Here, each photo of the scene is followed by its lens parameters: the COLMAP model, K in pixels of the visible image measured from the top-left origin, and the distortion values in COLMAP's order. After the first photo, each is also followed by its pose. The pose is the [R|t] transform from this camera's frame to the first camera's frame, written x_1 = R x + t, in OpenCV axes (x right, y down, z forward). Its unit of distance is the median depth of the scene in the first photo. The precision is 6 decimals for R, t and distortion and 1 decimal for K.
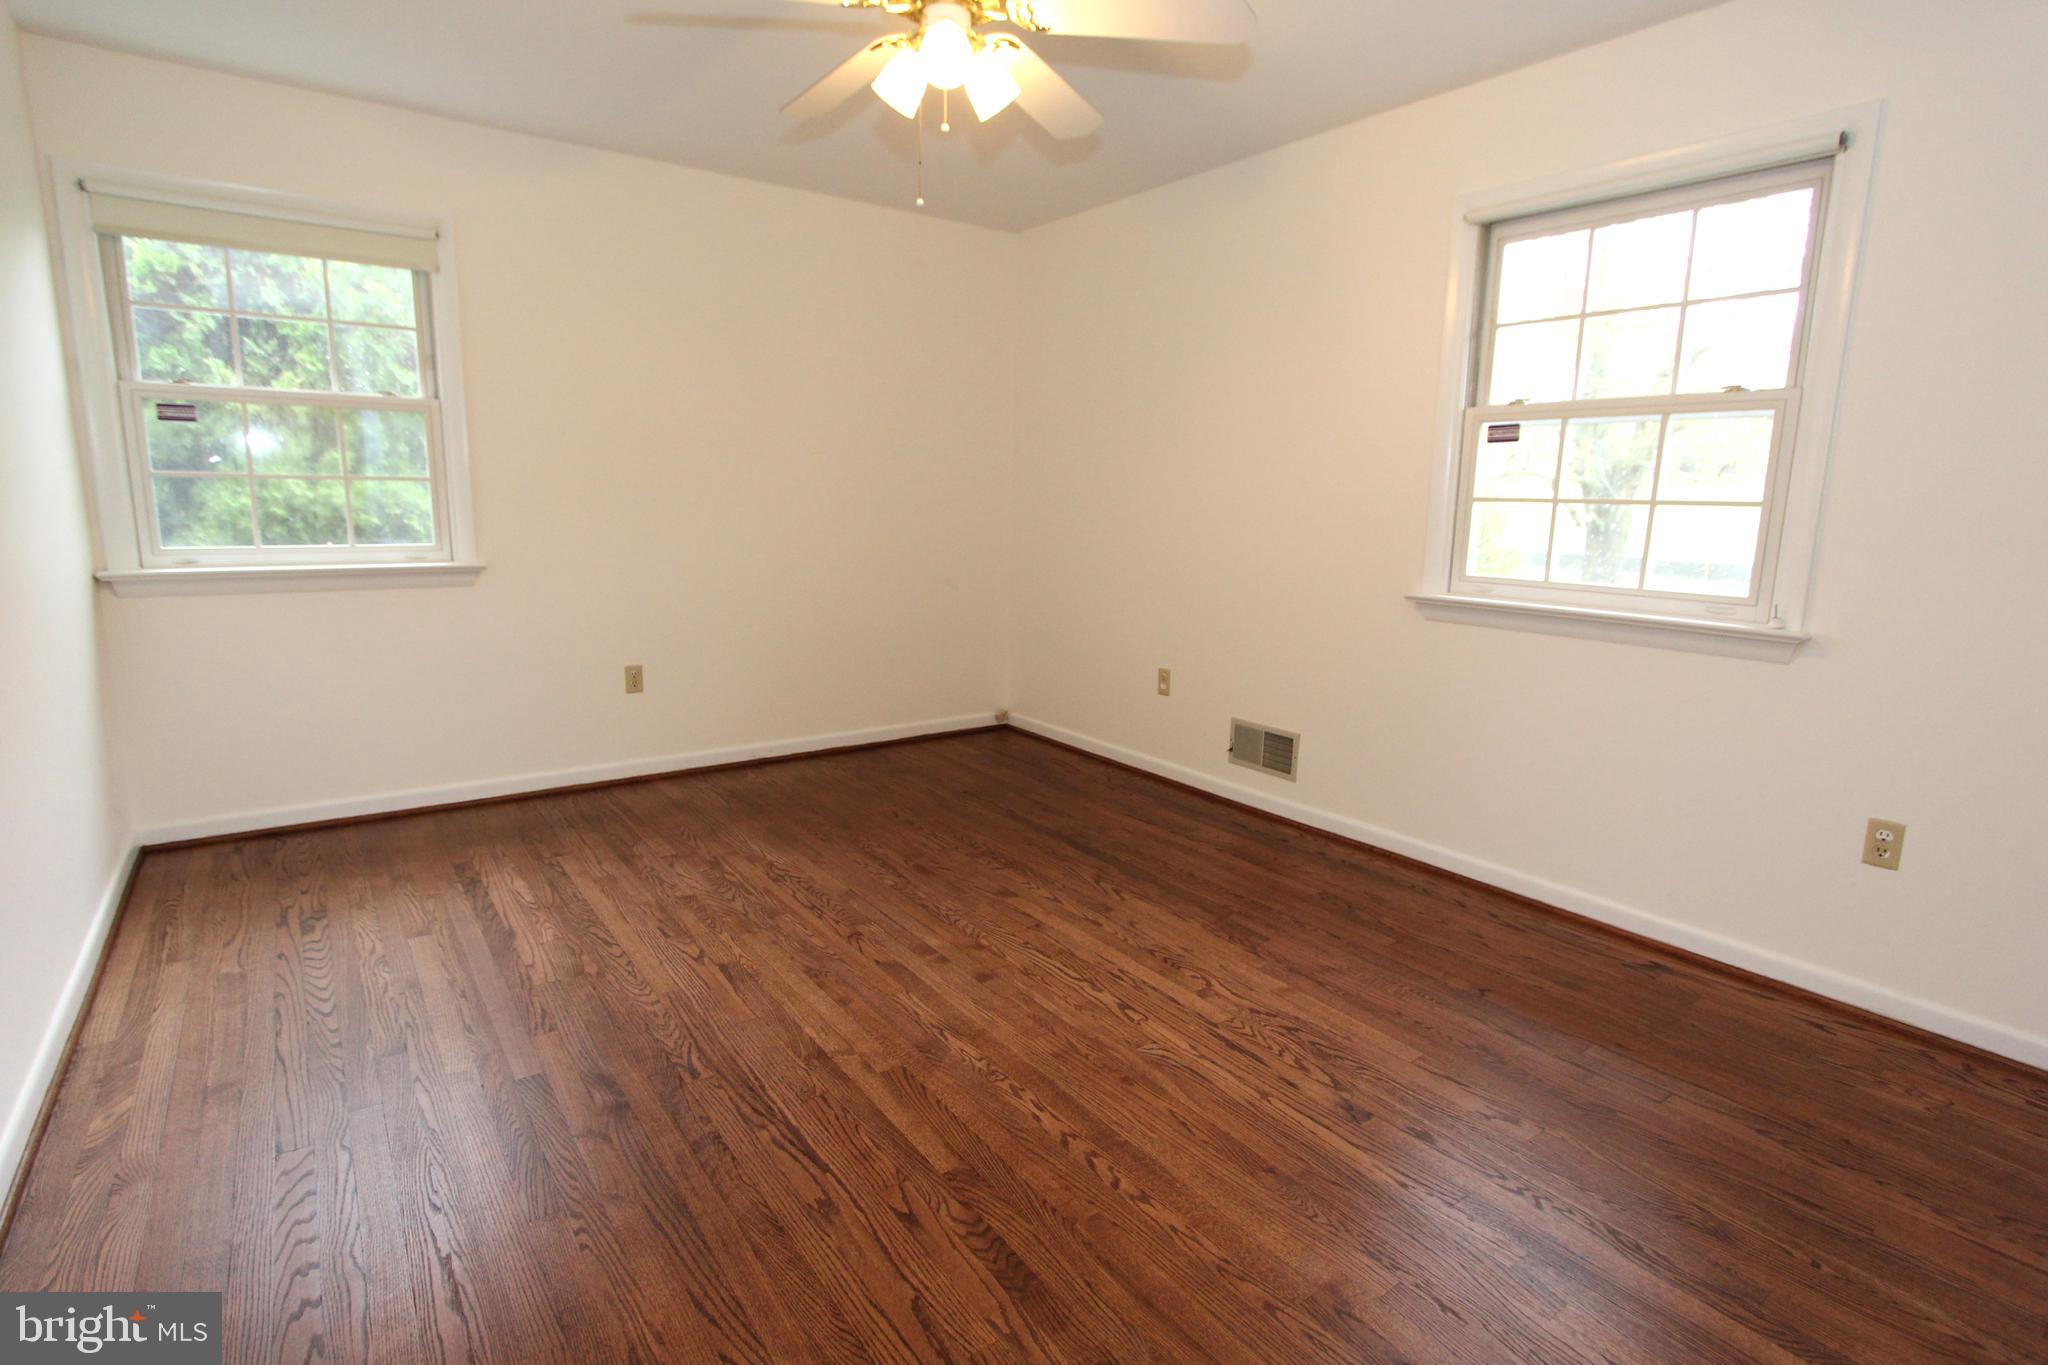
lens RADIAL K [[998.2, 0, 1015.8], [0, 998.2, 684.9], [0, 0, 1]] dist [-0.021576, 0.009399]
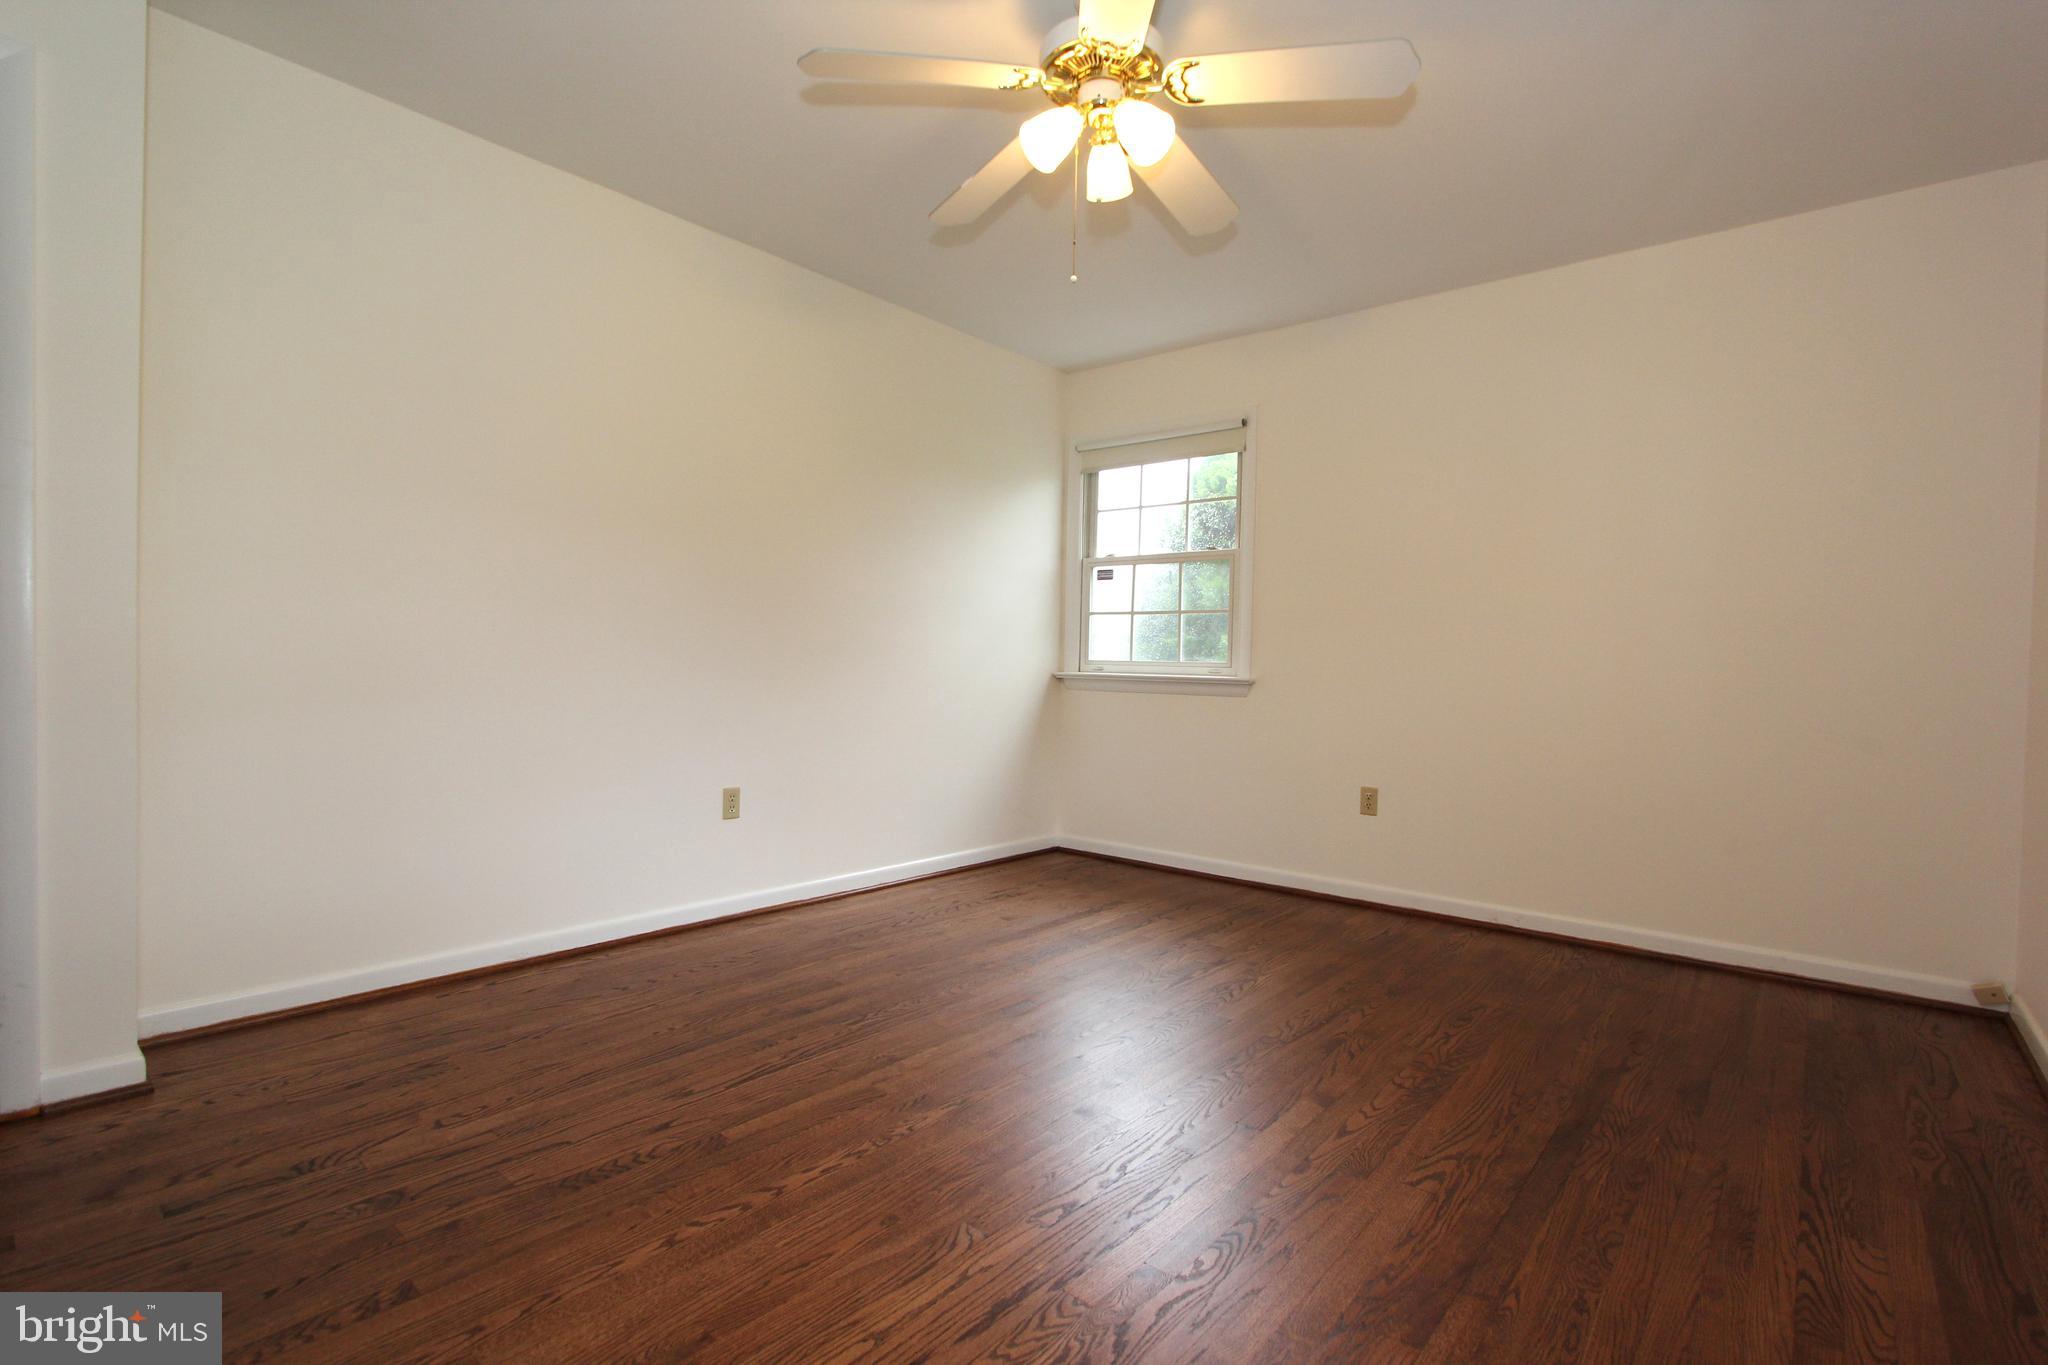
lens RADIAL K [[953.4, 0, 1024.0], [0, 953.4, 682.5], [0, 0, 1]] dist [-0.022811, 0.005467]
pose [[0.239316, 0.001552, -0.970941, 0.610675], [-0.200033, 0.978625, -0.047740, -0.009570], [0.950113, 0.205645, 0.234511, 0.576529]]
